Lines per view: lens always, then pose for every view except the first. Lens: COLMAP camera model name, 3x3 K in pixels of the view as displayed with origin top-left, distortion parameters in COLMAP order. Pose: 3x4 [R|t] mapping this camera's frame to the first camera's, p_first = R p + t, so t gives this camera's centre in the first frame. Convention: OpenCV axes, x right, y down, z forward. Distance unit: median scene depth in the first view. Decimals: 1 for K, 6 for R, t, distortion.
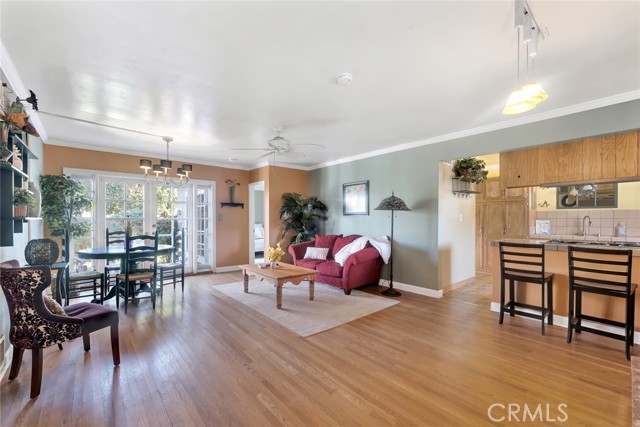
lens RADIAL K [[275.1, 0, 307.0], [0, 275.1, 217.3], [0, 0, 1]] dist [0.027604, -0.000074]
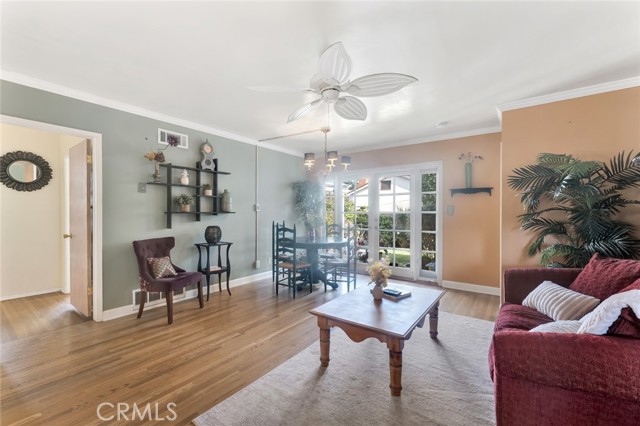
lens RADIAL K [[262.6, 0, 311.0], [0, 262.6, 213.4], [0, 0, 1]] dist [-0.000657, -0.000044]
pose [[0.240263, 0.000267, -0.970708, 0.299700], [0.006199, 0.999979, 0.001809, 0.005510], [0.970688, -0.006452, 0.240256, 0.593586]]
